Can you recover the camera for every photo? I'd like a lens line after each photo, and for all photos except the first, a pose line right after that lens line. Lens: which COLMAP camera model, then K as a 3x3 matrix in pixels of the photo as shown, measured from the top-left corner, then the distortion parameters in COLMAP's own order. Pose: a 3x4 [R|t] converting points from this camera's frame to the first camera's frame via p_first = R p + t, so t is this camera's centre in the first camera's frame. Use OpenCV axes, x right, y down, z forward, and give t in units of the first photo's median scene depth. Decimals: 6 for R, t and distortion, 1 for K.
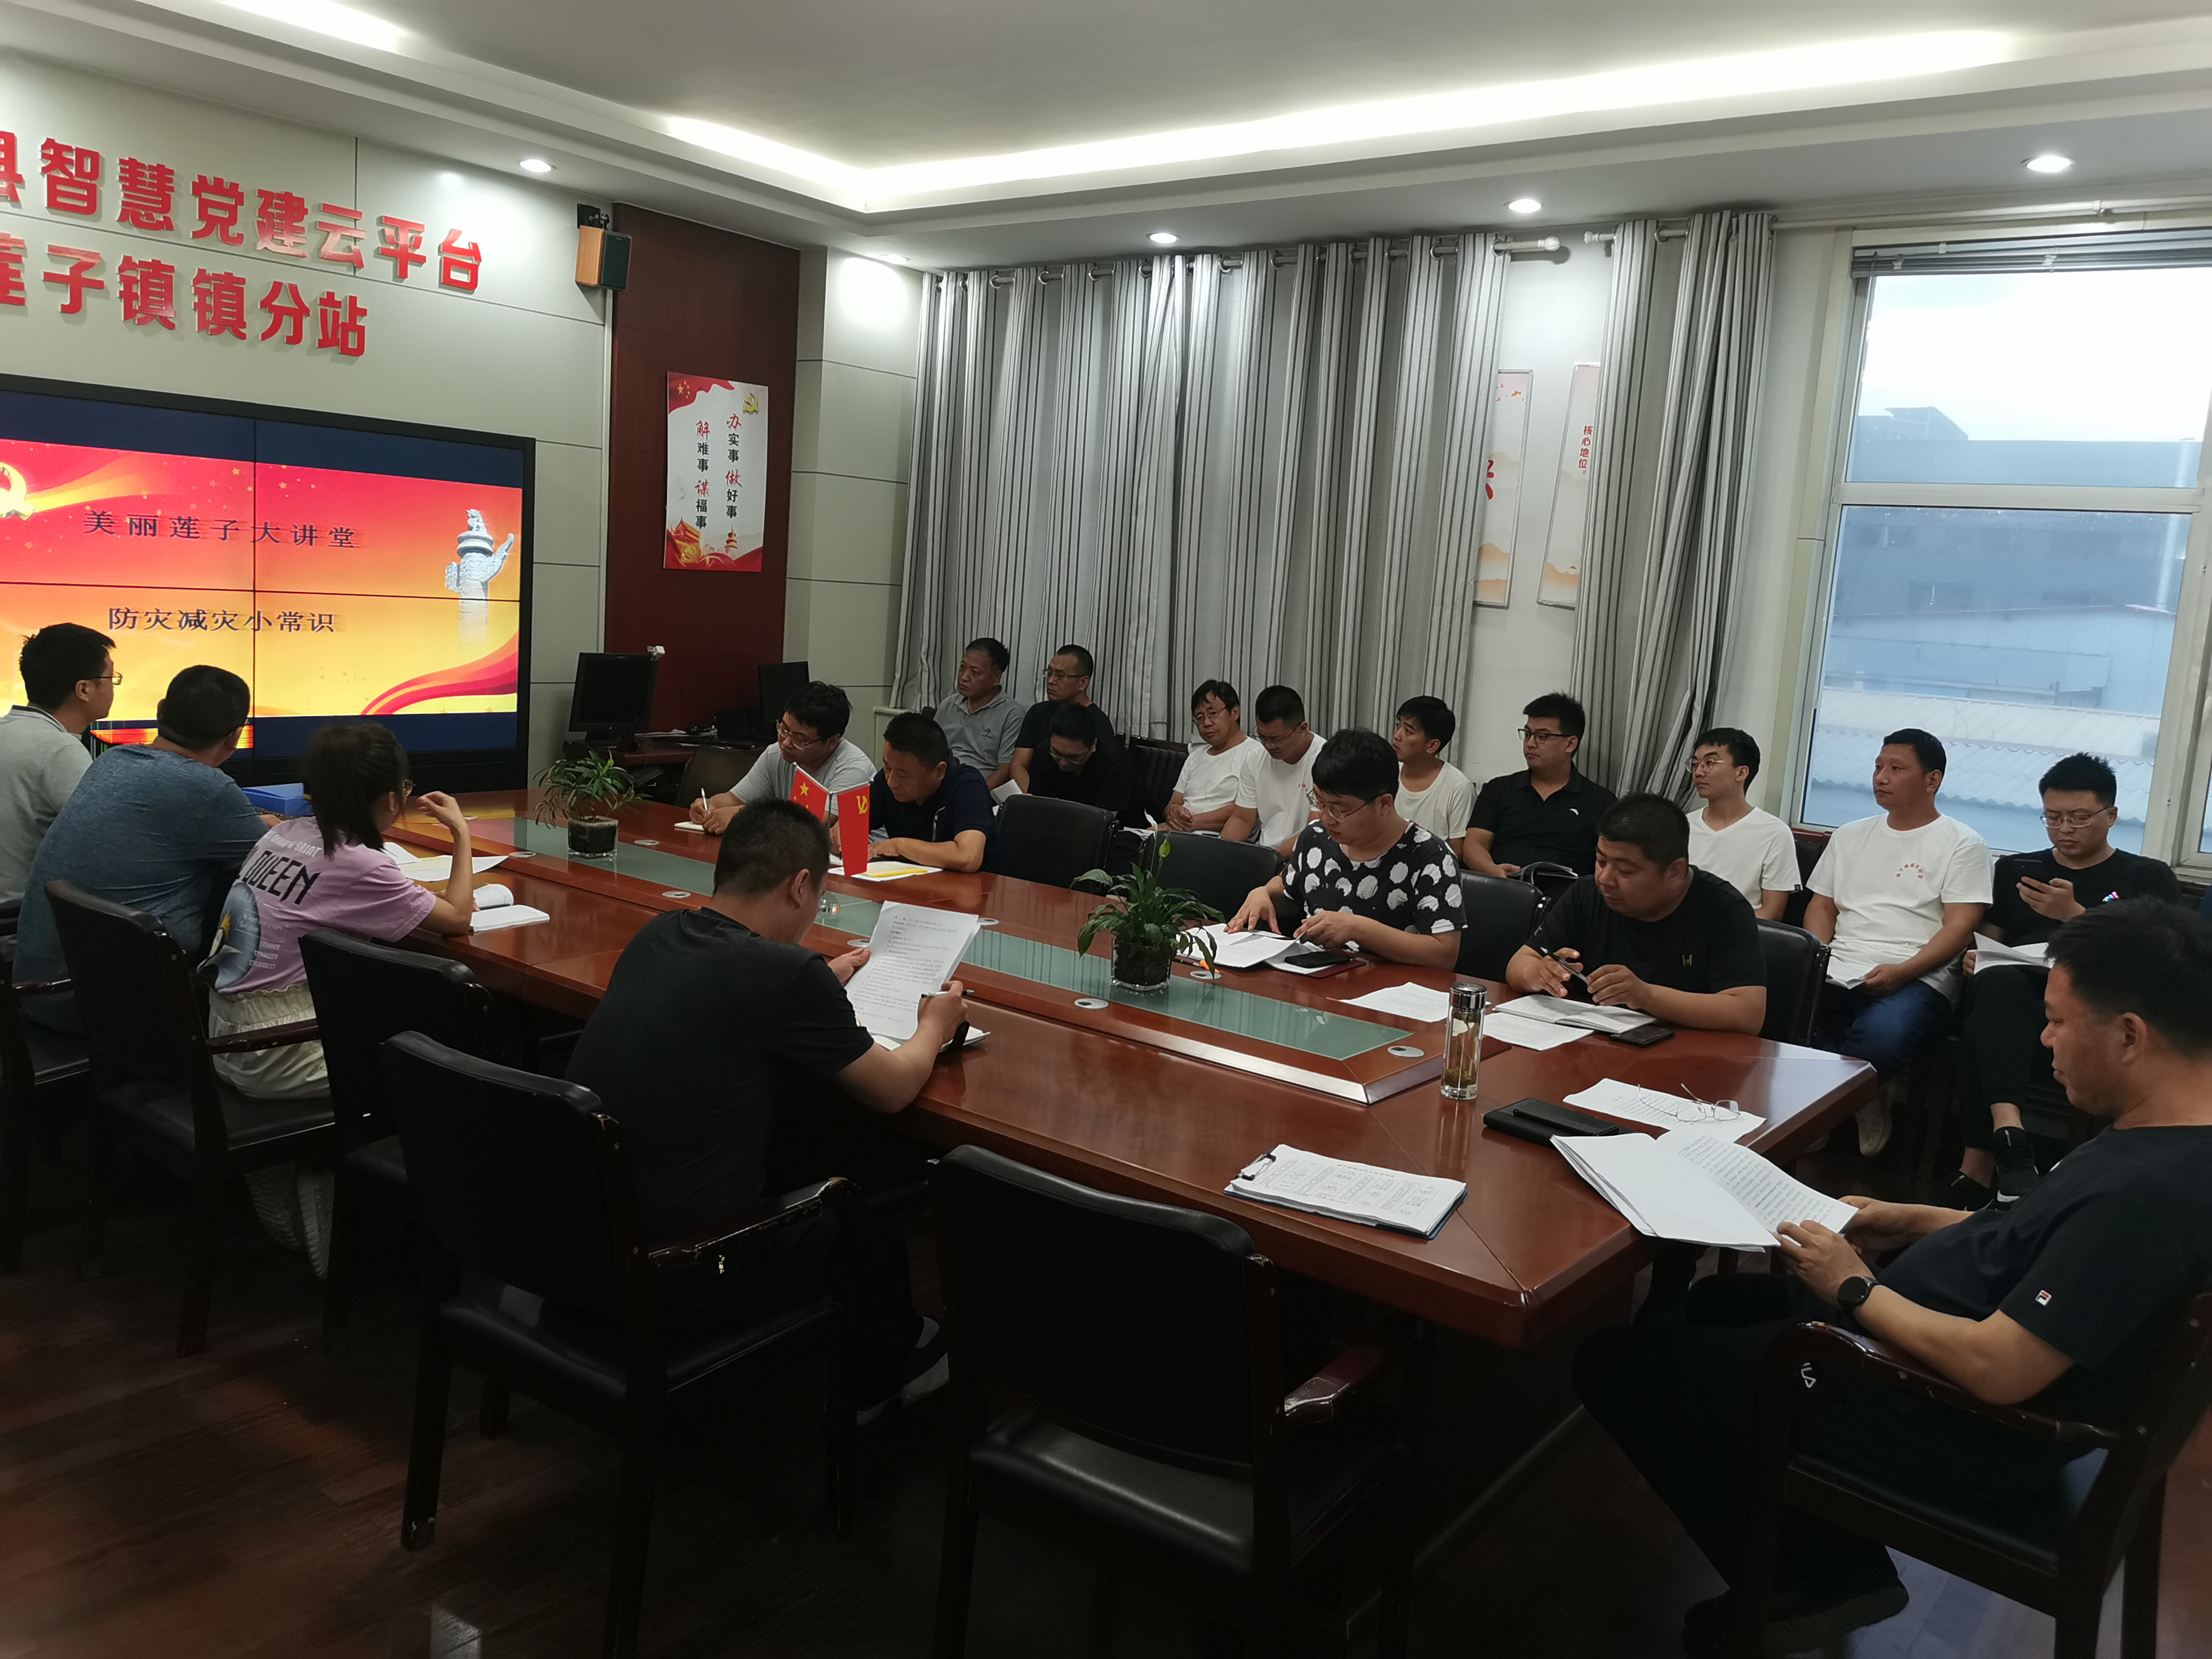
lens RADIAL K [[1727.2, 0, 1108.5], [0, 1727.2, 794.7], [0, 0, 1]] dist [0.065951, -0.105201]
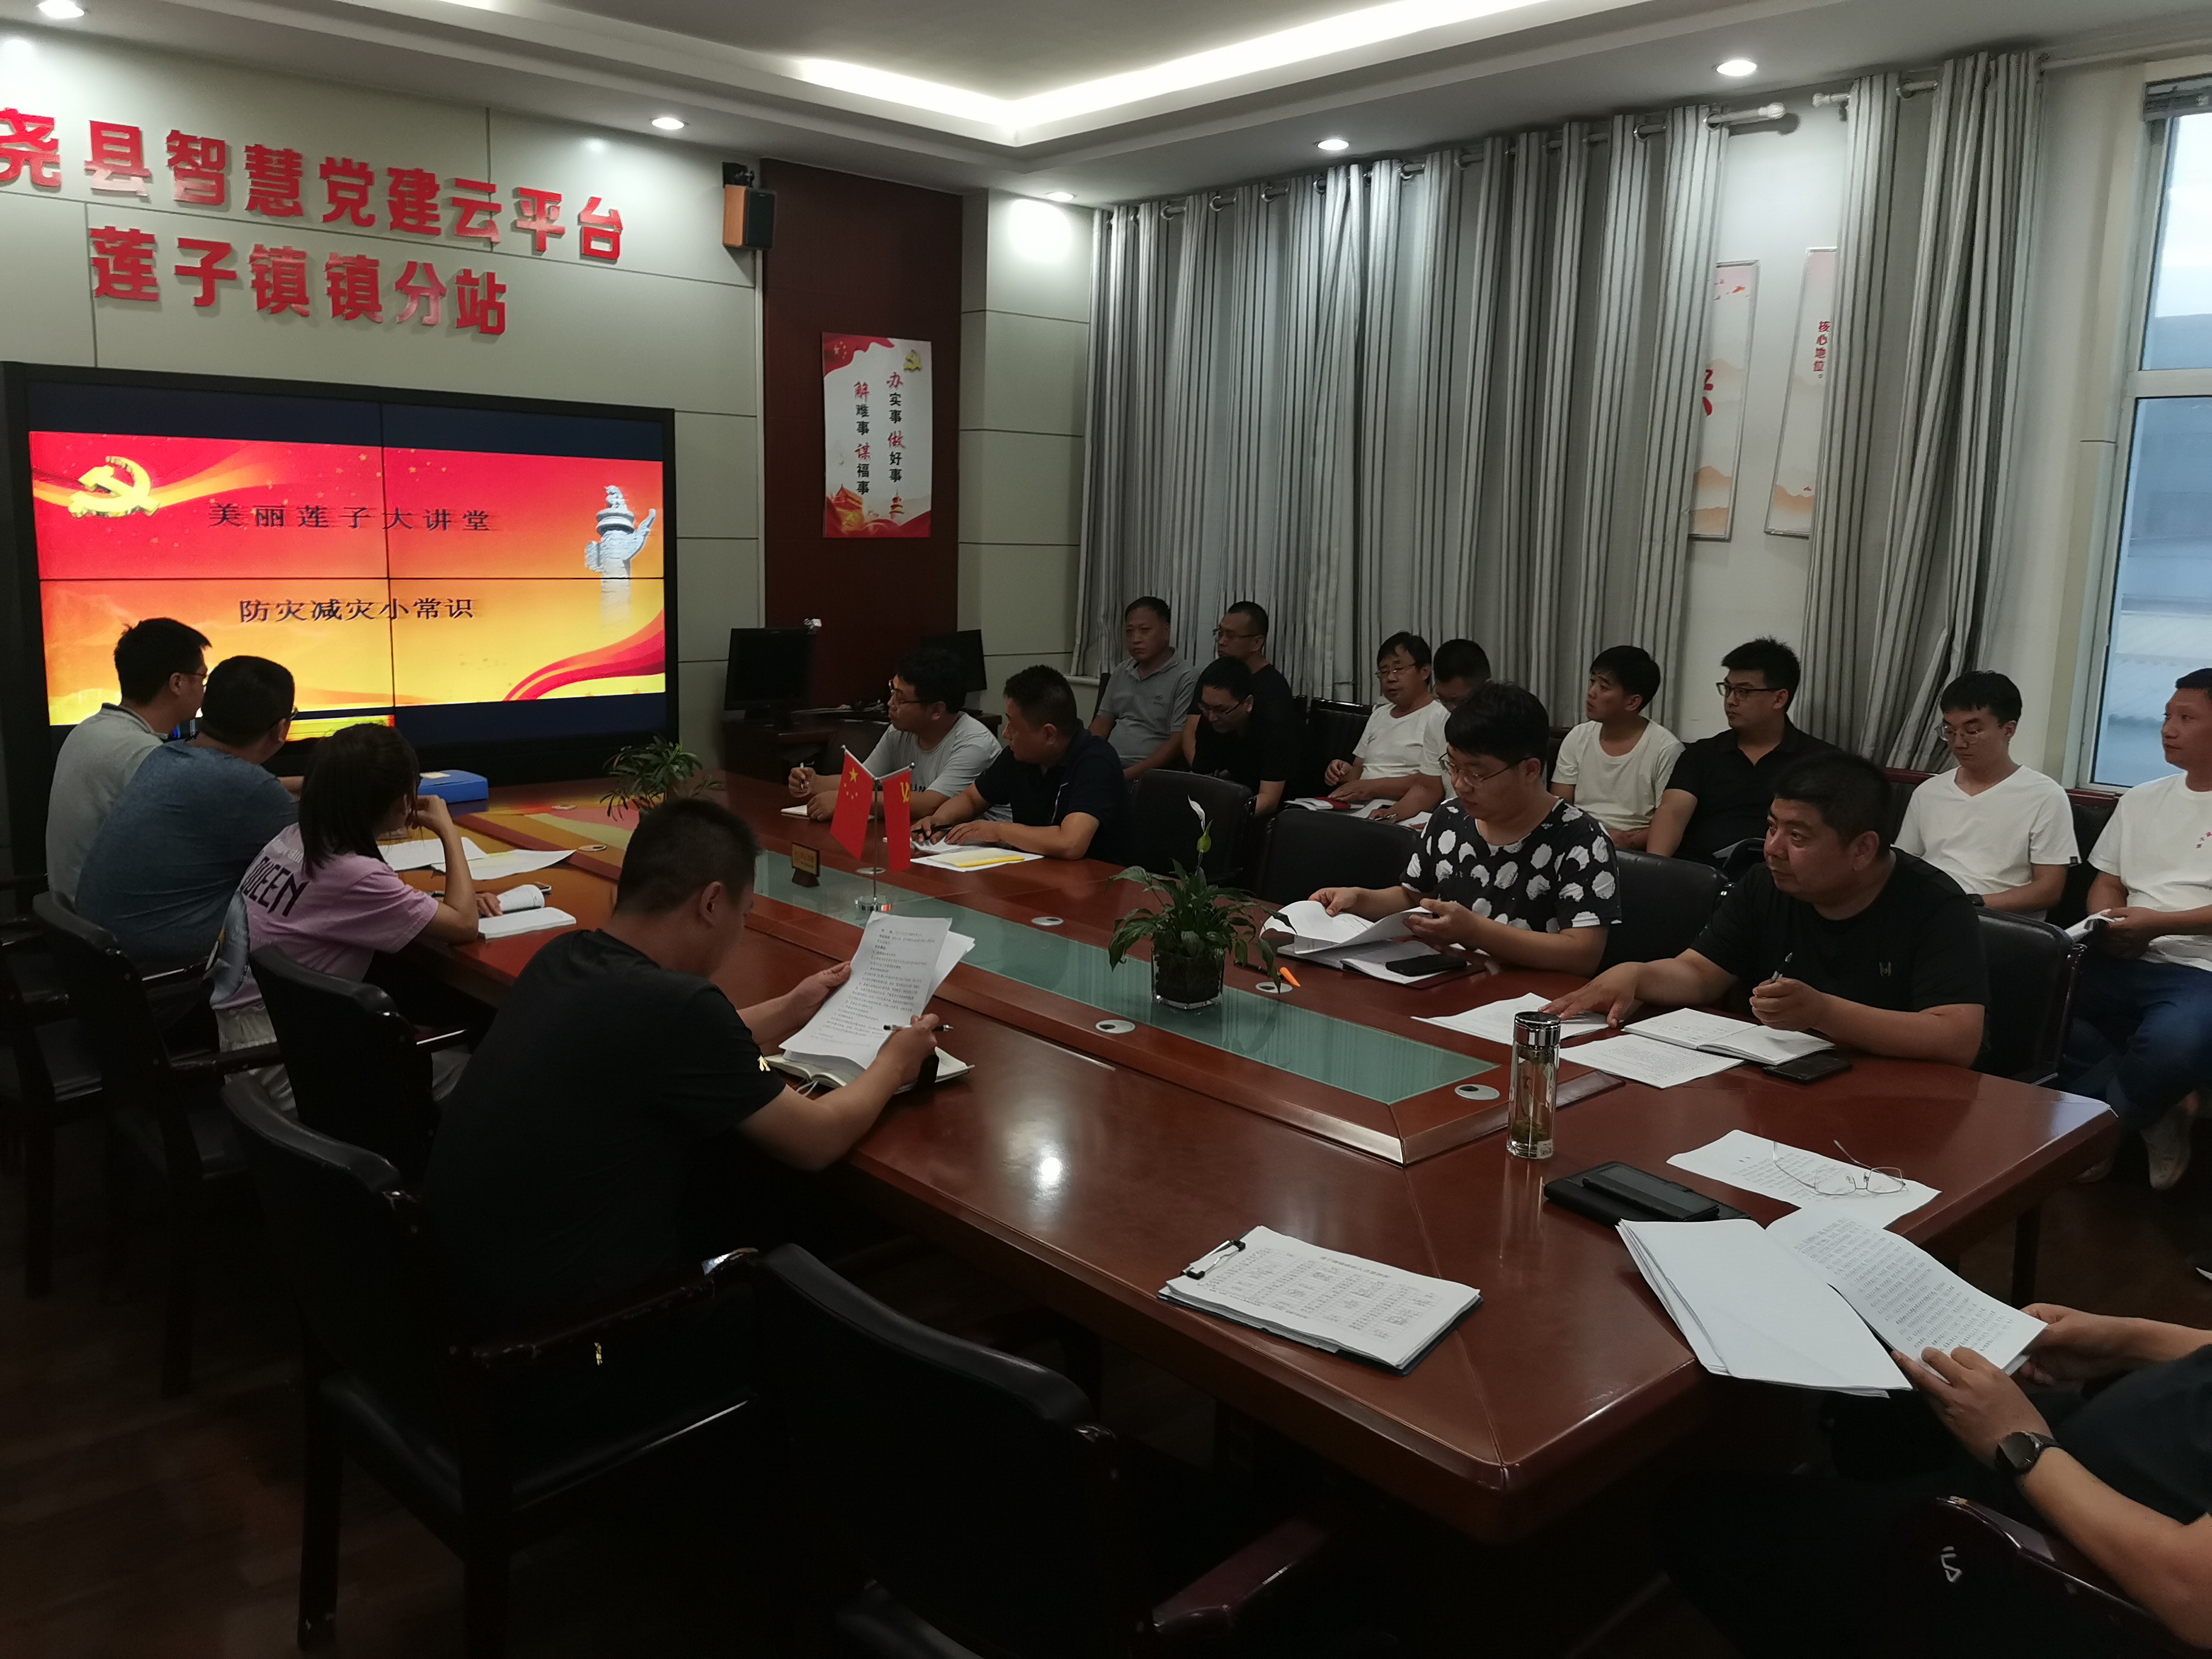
lens RADIAL K [[1738.9, 0, 1102.9], [0, 1738.9, 782.7], [0, 0, 1]] dist [0.081638, -0.124056]
pose [[0.984930, -0.019660, -0.171835, 0.069954], [0.022602, 0.999629, 0.015182, -0.006686], [0.171473, -0.018837, 0.985009, 0.081052]]
